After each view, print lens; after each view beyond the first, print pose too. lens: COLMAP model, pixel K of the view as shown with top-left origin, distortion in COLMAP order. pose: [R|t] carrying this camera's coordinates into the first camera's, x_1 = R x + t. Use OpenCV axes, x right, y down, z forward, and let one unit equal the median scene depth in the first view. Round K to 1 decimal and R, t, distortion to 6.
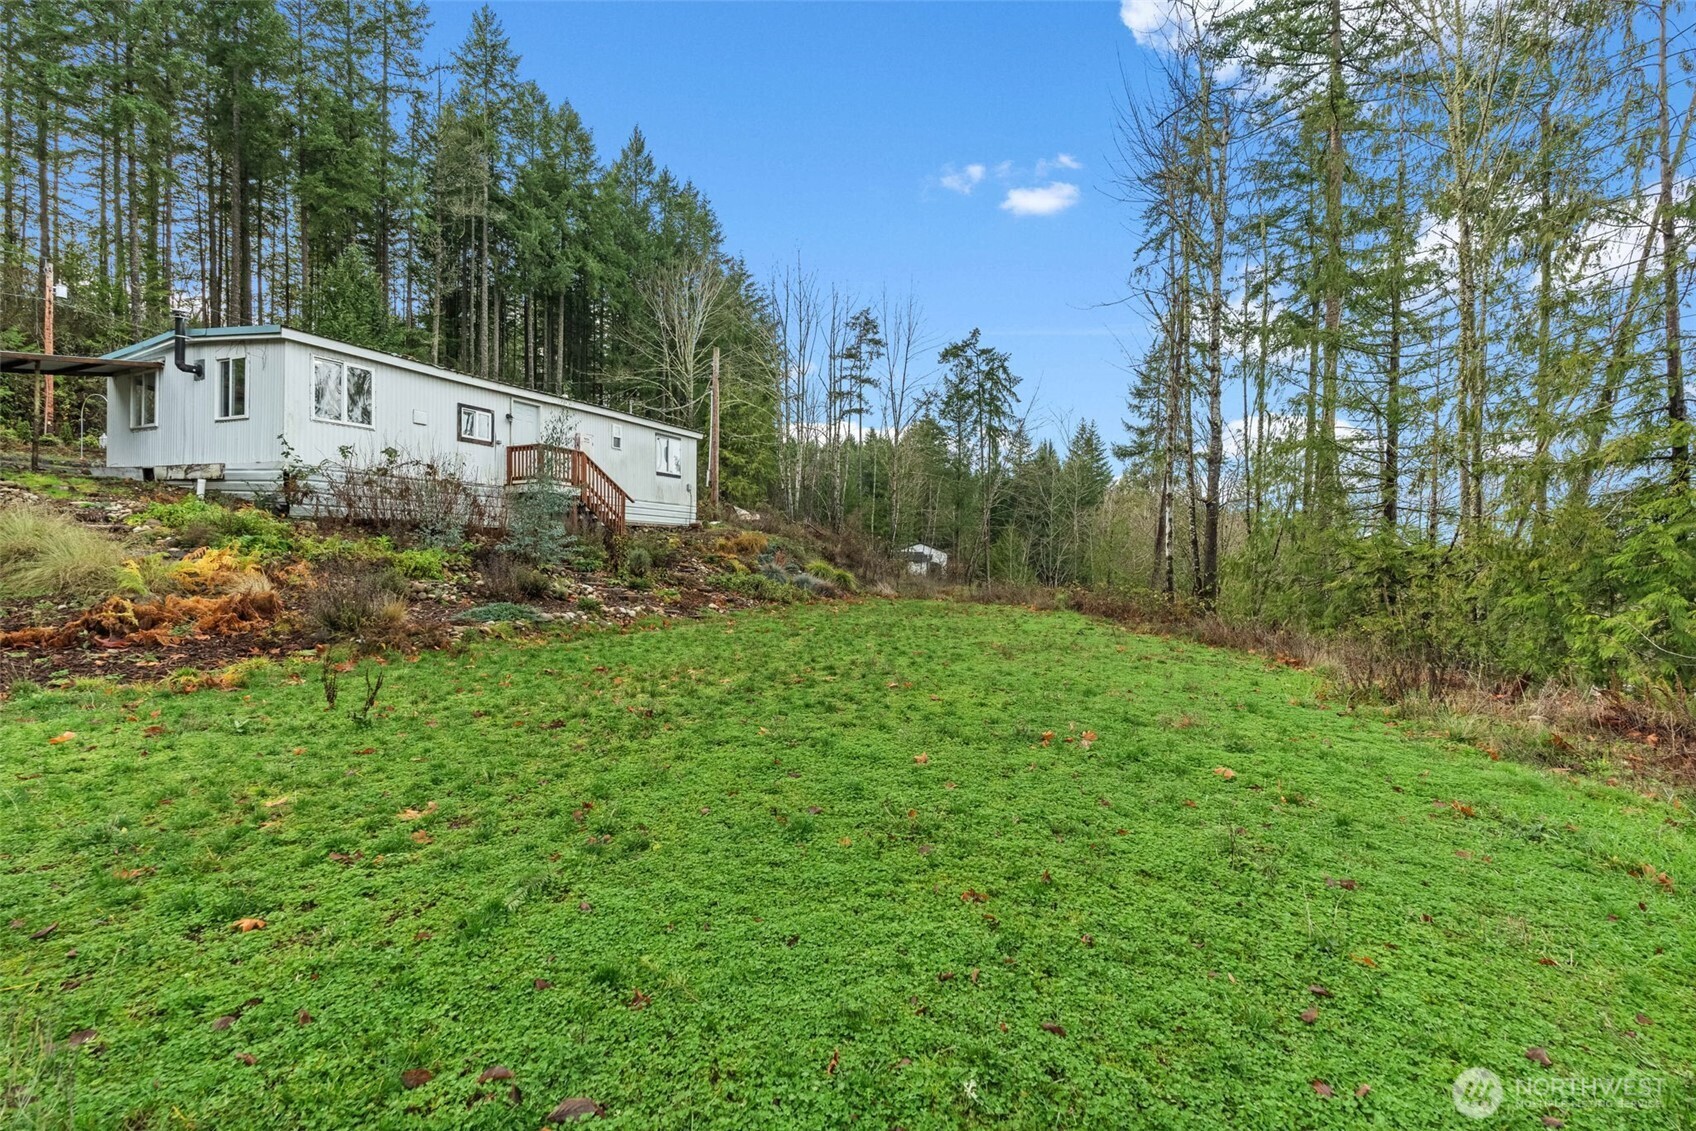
lens RADIAL K [[750.3, 0, 858.9], [0, 750.3, 547.9], [0, 0, 1]] dist [-0.001790, -0.000190]
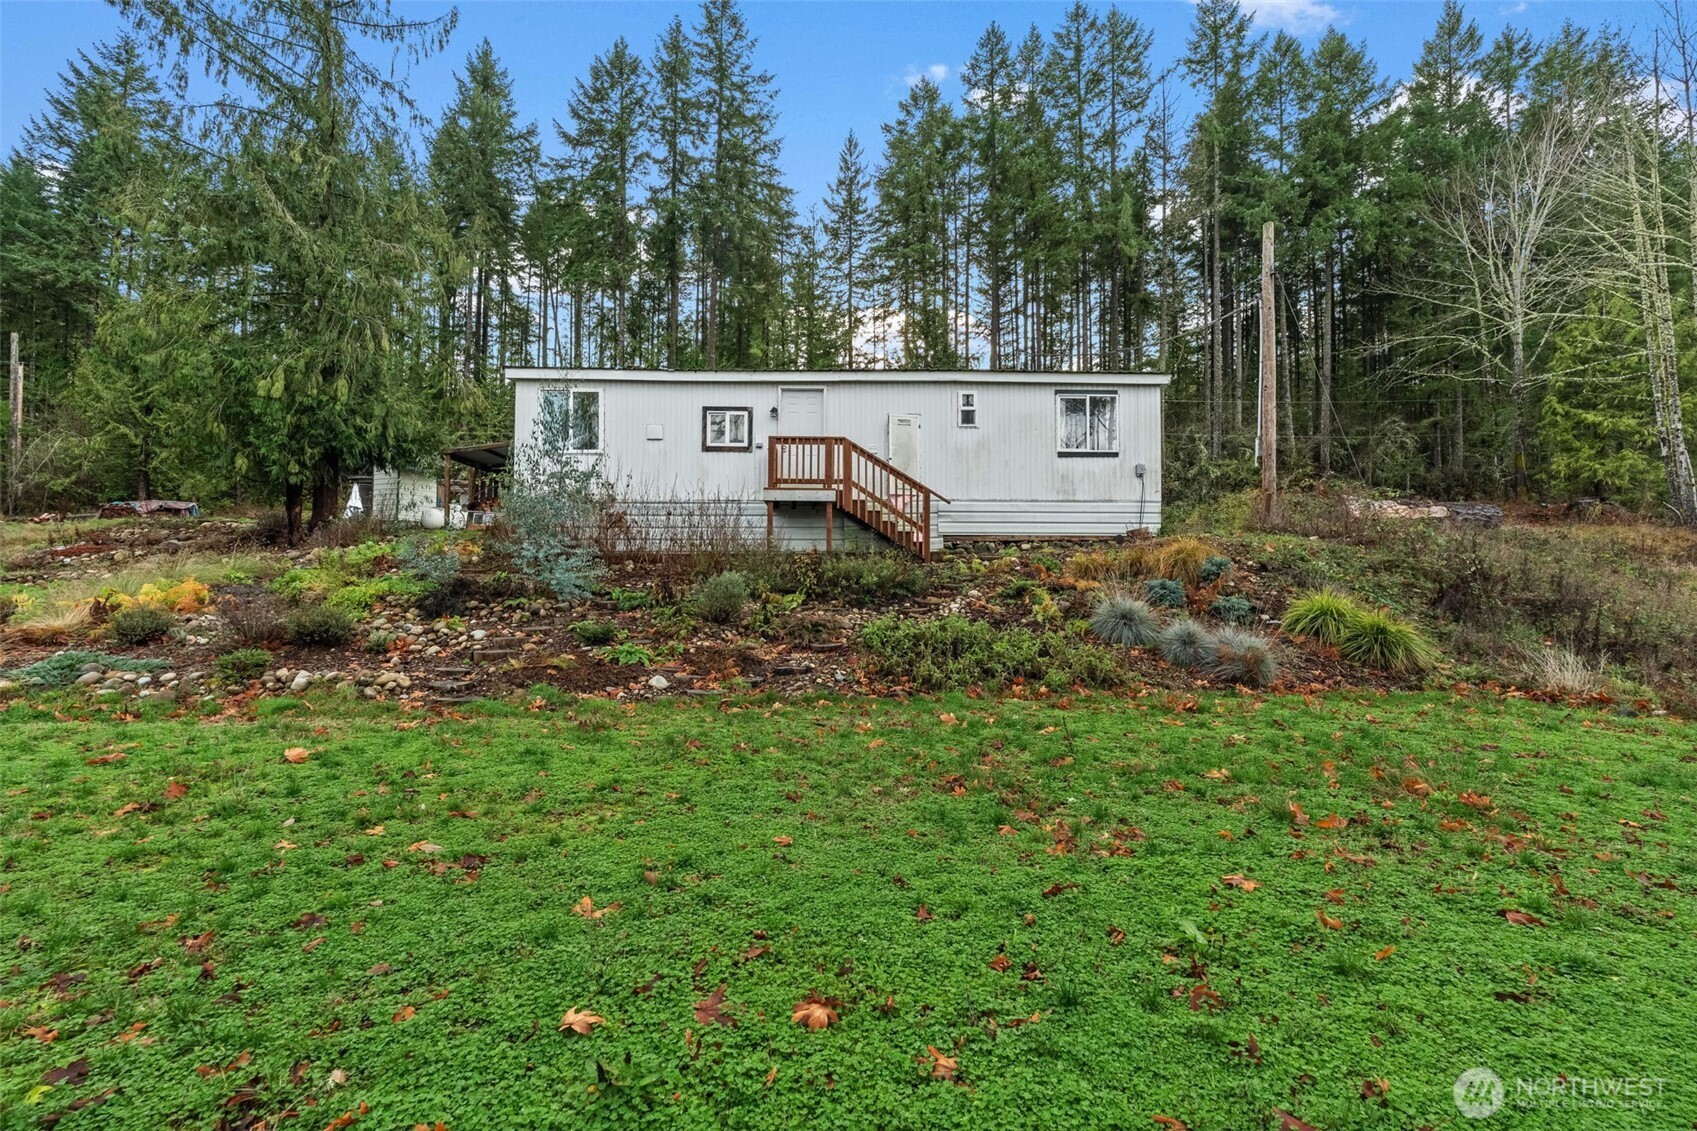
lens RADIAL K [[750.7, 0, 859.4], [0, 750.7, 547.9], [0, 0, 1]] dist [-0.001790, -0.000190]
pose [[0.447879, -0.060615, -0.892037, 0.082243], [0.013538, 0.998045, -0.061021, 0.005082], [0.893991, 0.015254, 0.447824, 0.229022]]
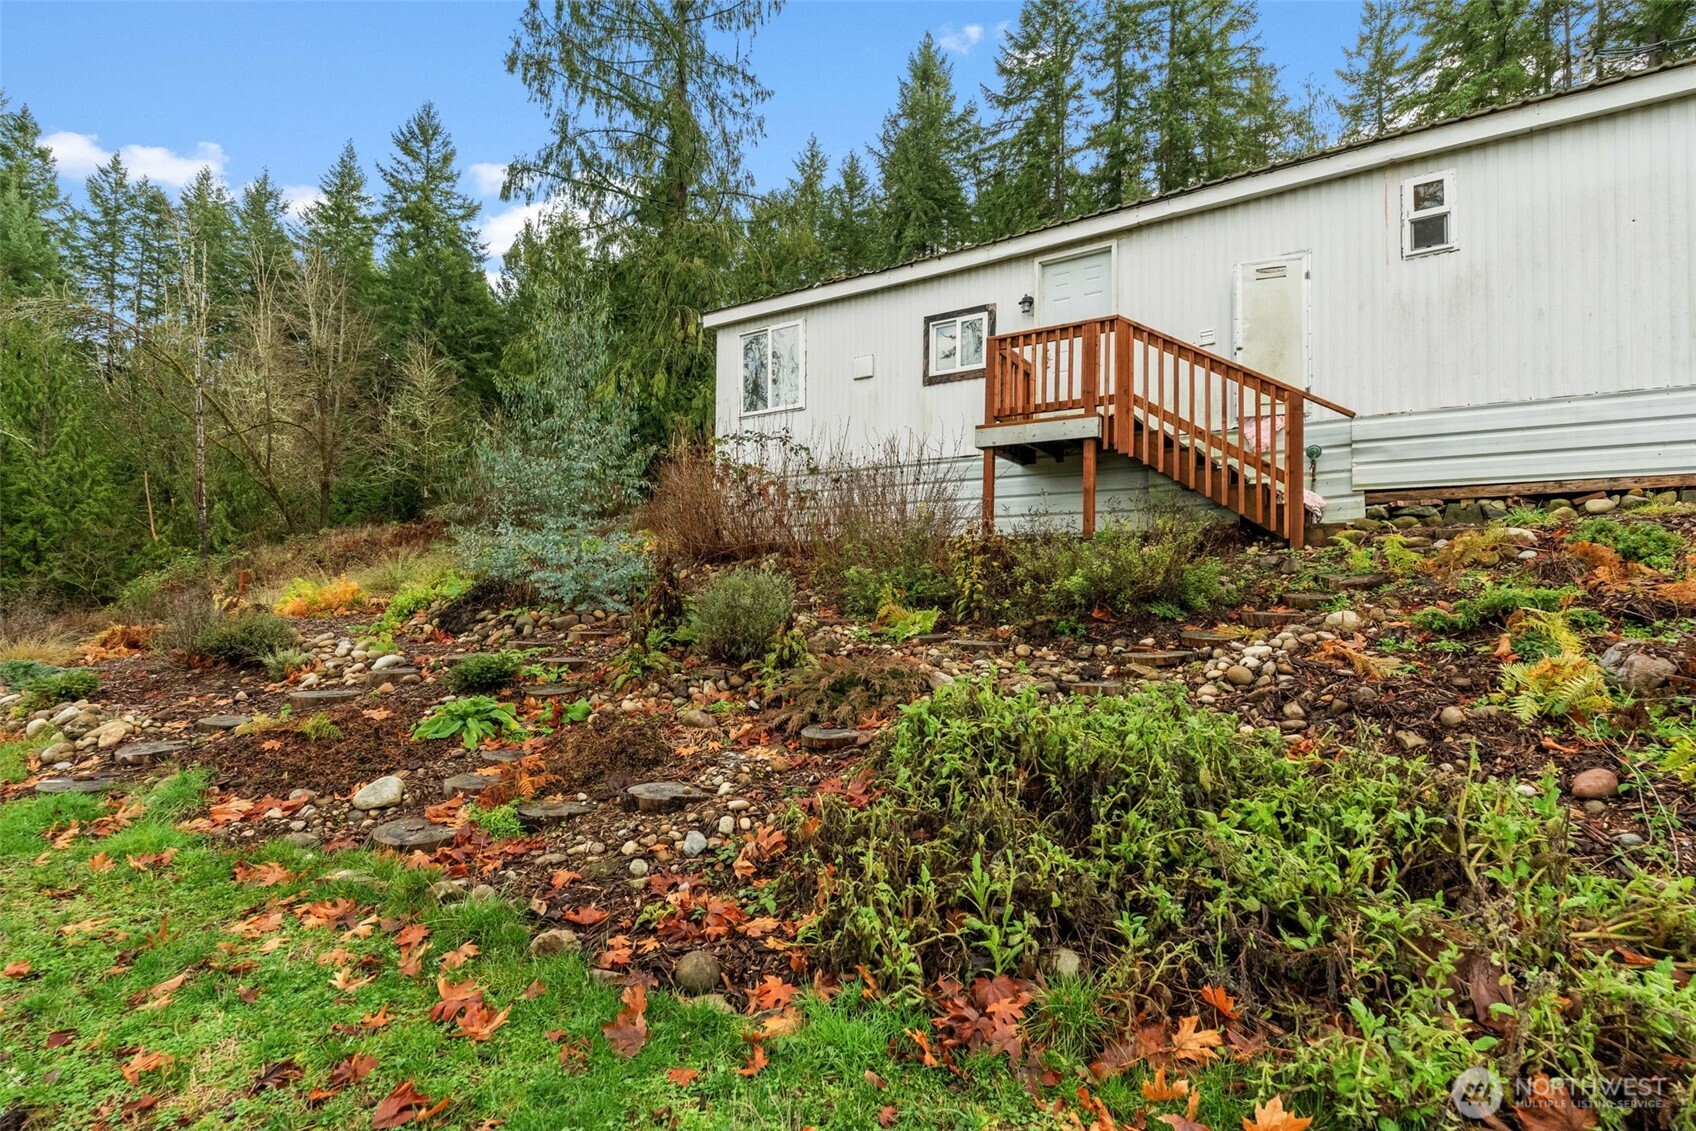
lens RADIAL K [[785.9, 0, 848.0], [0, 785.9, 565.5], [0, 0, 1]] dist [-0.001069, -0.000107]
pose [[-0.172712, -0.038217, -0.984231, 0.010817], [-0.003541, 0.999265, -0.038179, 0.003251], [0.984966, -0.003109, -0.172721, 0.305126]]
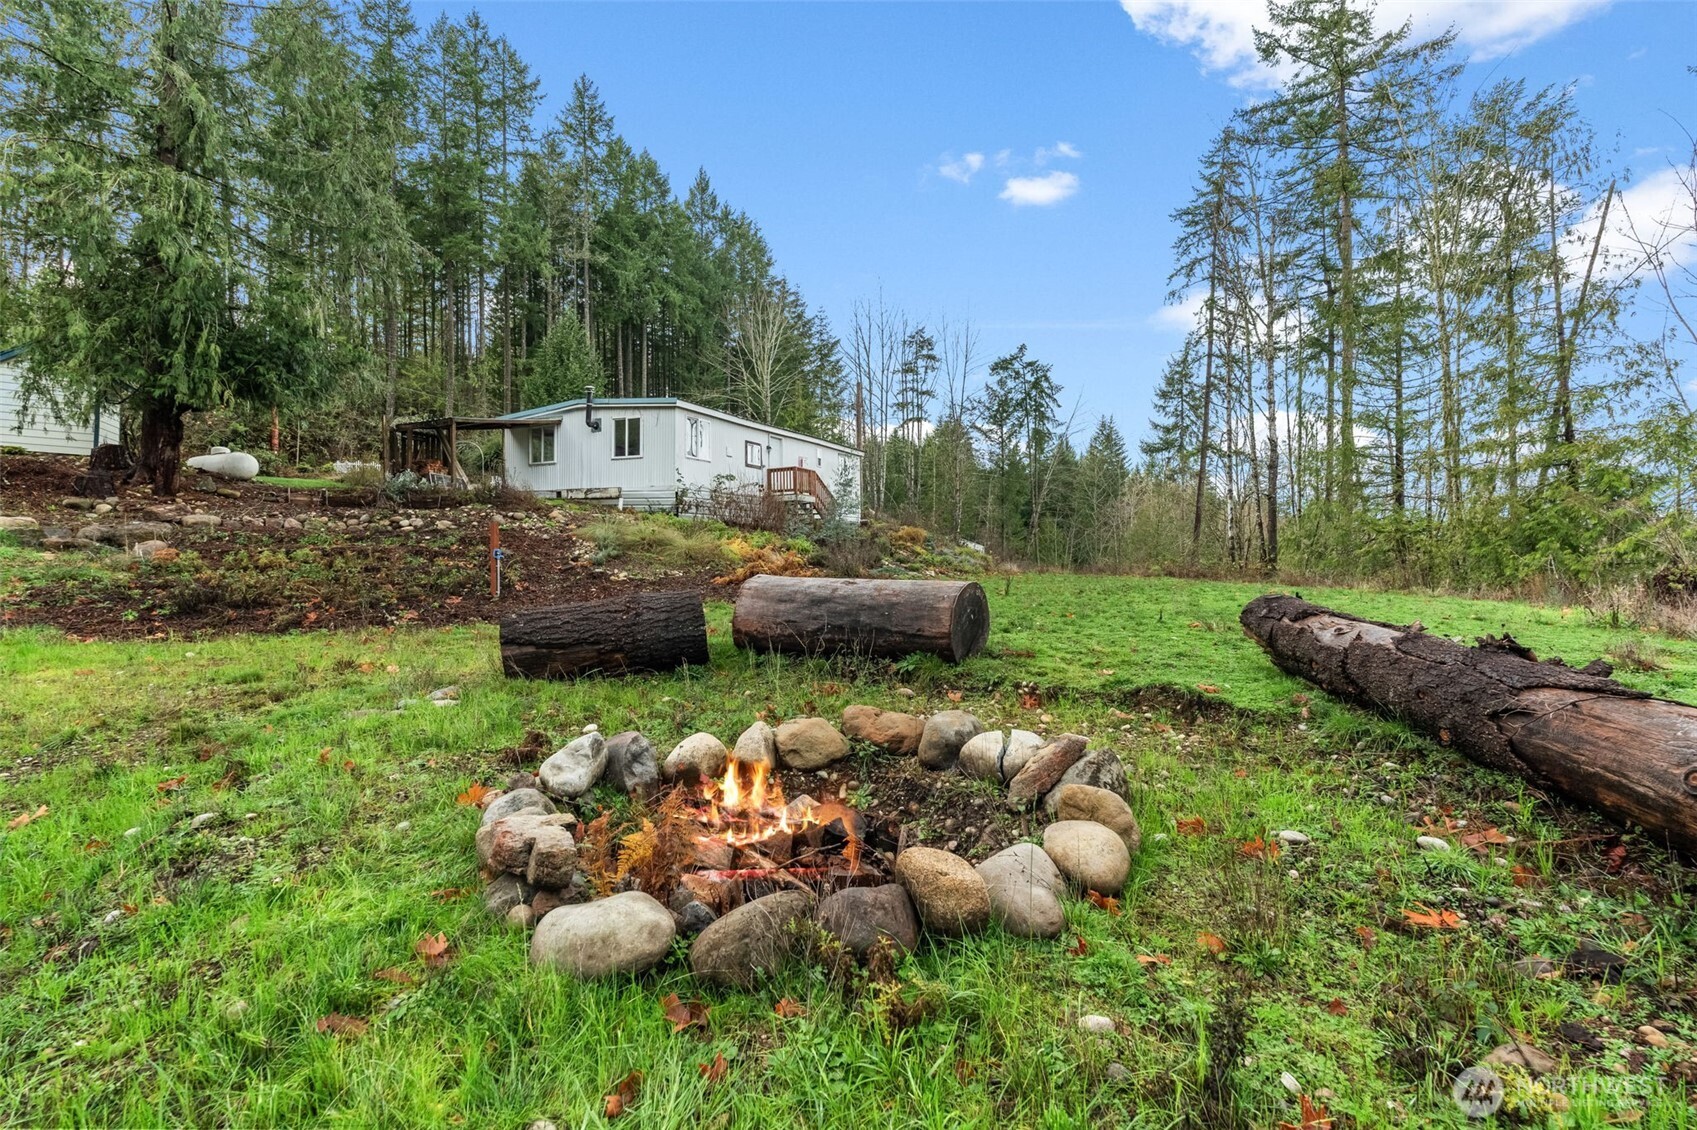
lens RADIAL K [[749.2, 0, 853.0], [0, 749.2, 532.3], [0, 0, 1]] dist [-0.001485, 0.000092]
pose [[0.999593, -0.024618, -0.014435, -0.091061], [0.024363, 0.999549, -0.017538, 0.004125], [0.014861, 0.017180, 0.999742, -0.127904]]
